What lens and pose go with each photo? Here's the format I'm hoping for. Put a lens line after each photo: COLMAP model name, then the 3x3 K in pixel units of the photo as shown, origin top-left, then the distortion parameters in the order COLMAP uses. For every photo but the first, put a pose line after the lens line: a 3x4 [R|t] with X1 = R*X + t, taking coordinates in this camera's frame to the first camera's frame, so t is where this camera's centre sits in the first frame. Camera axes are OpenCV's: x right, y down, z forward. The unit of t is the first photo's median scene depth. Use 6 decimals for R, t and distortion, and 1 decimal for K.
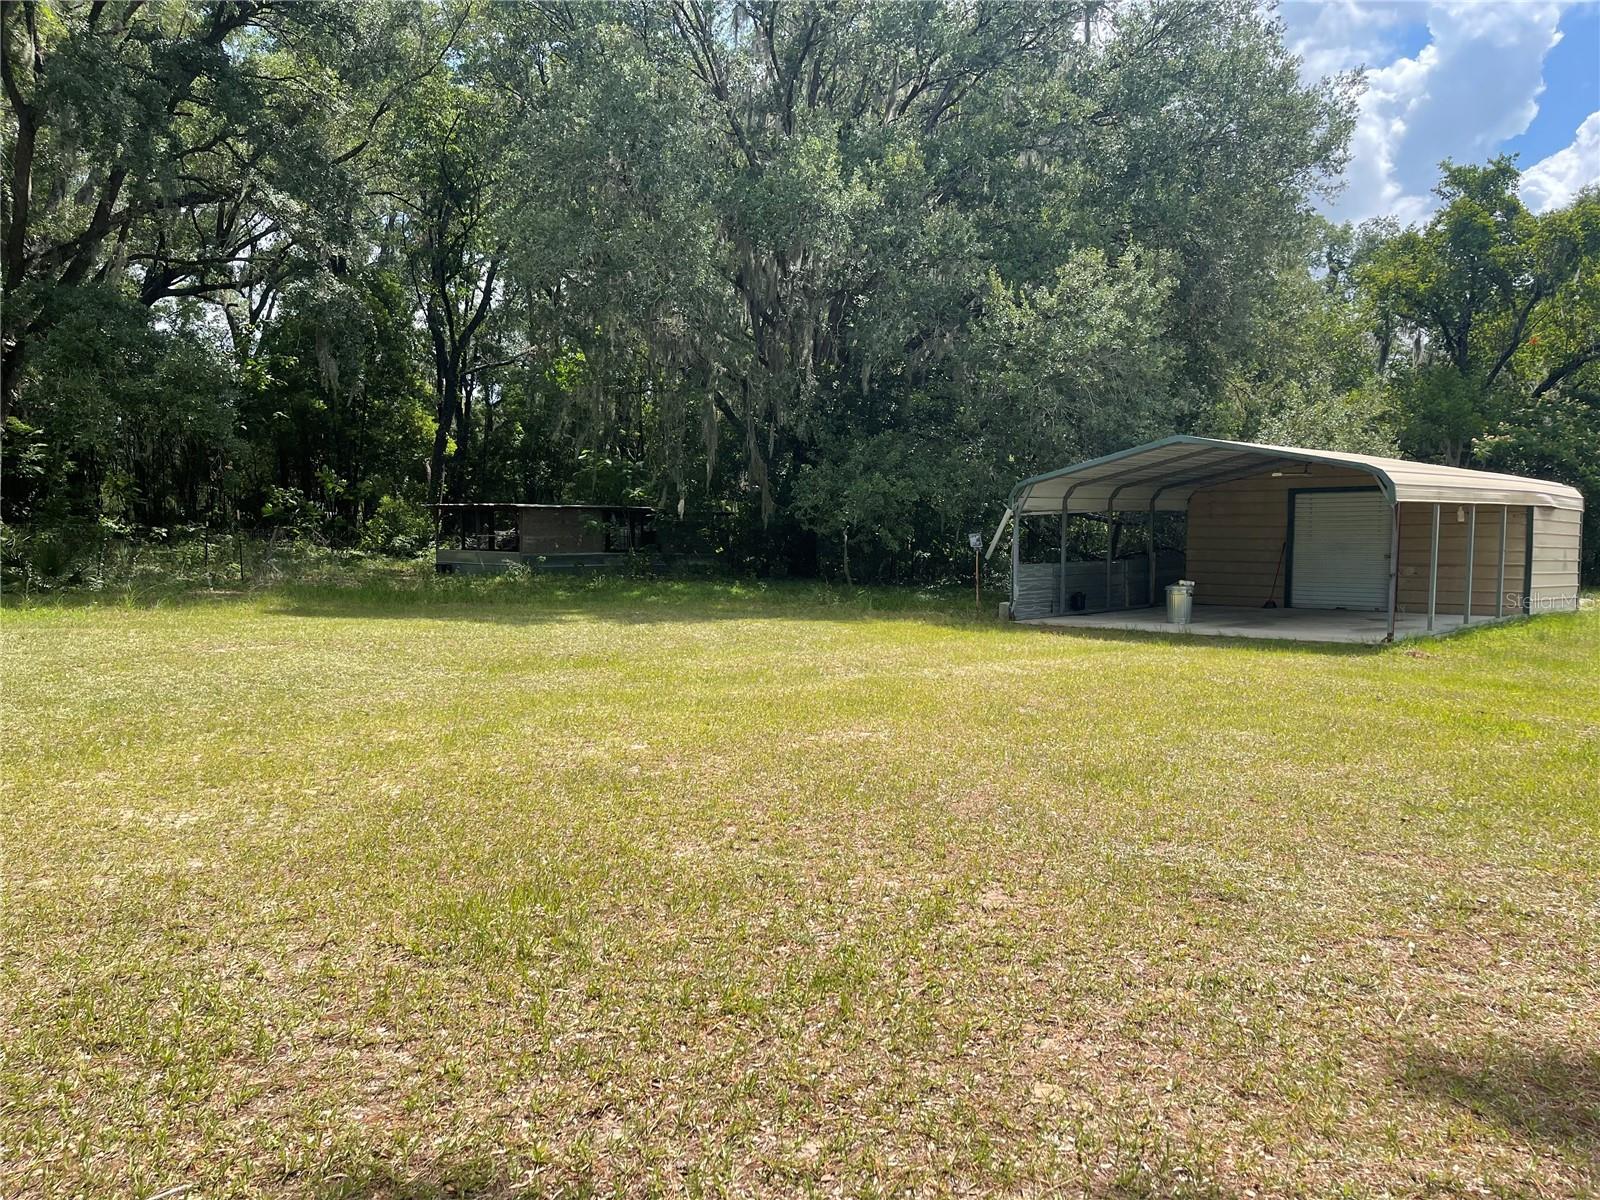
lens RADIAL K [[1255.7, 0, 799.7], [0, 1255.7, 663.9], [0, 0, 1]] dist [-0.000682, -0.000090]
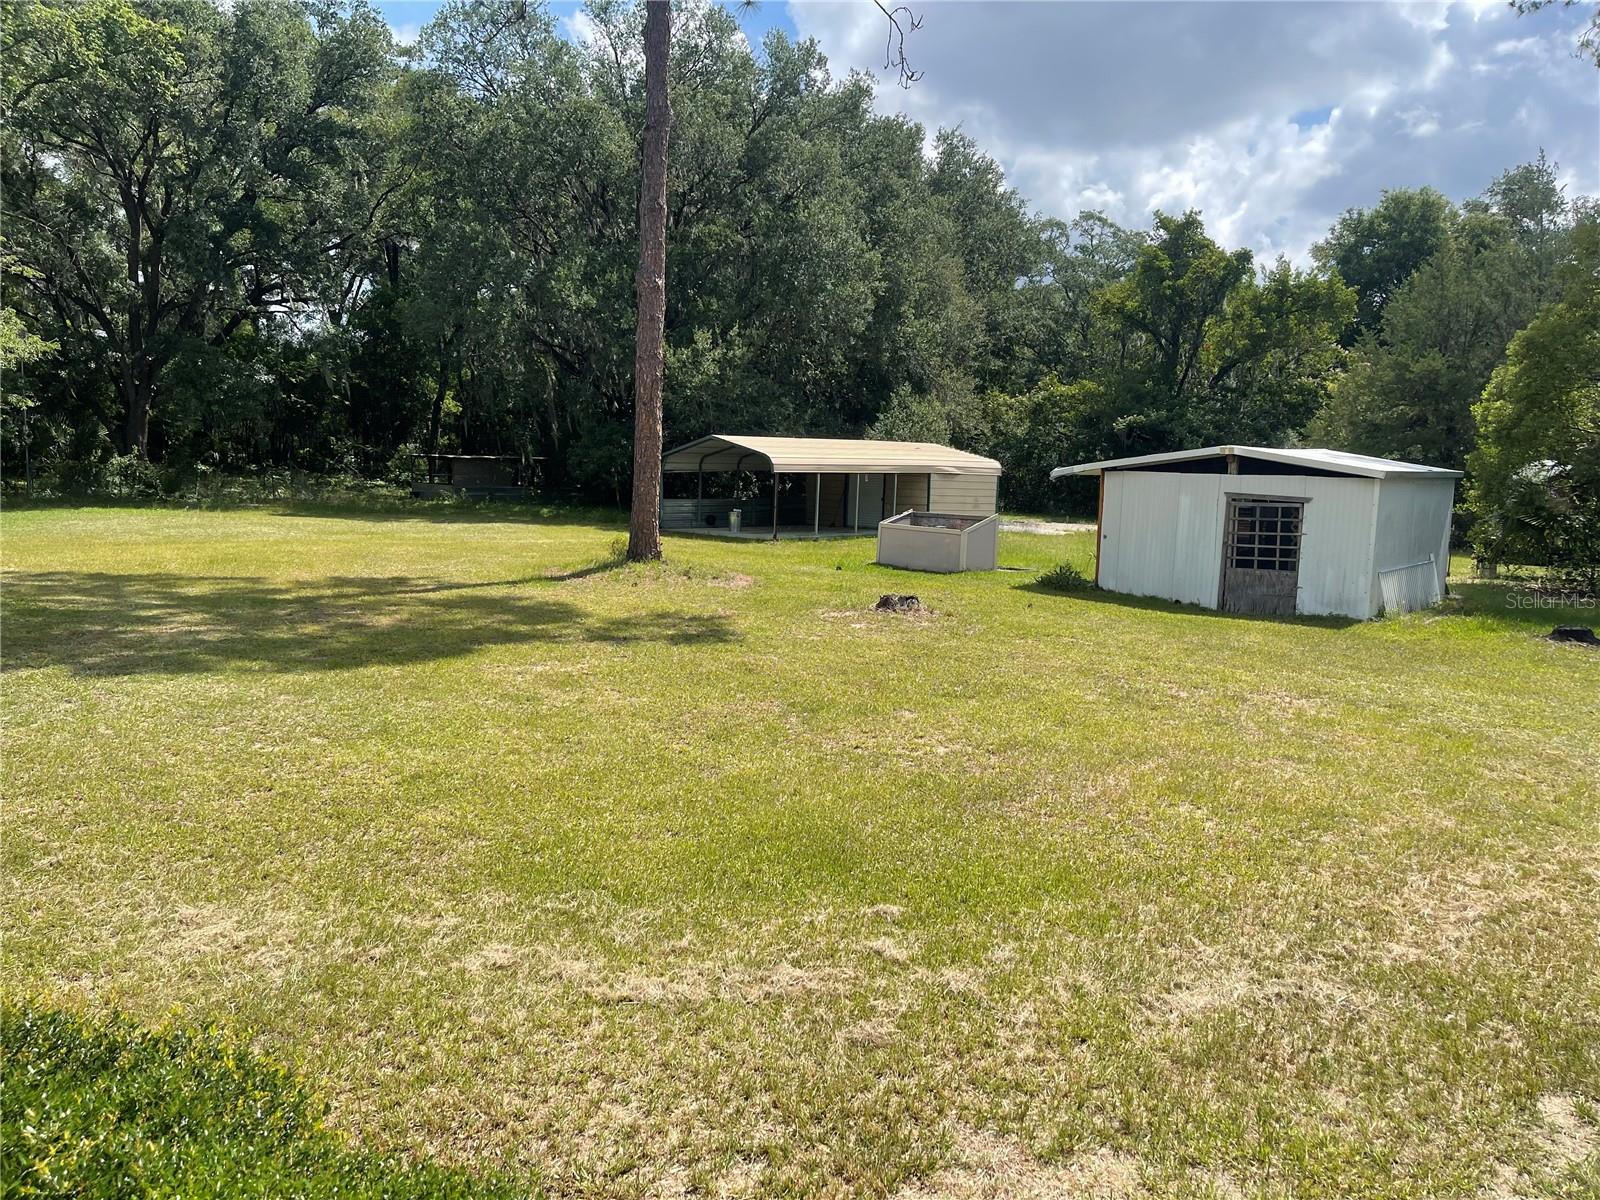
lens RADIAL K [[1234.6, 0, 800.0], [0, 1234.6, 600.0], [0, 0, 1]] dist [0.000446, -0.000731]
pose [[0.995695, 0.028971, -0.088047, 0.532604], [-0.028488, 0.999571, 0.006746, 0.051304], [0.088205, -0.004209, 0.996093, -0.787183]]
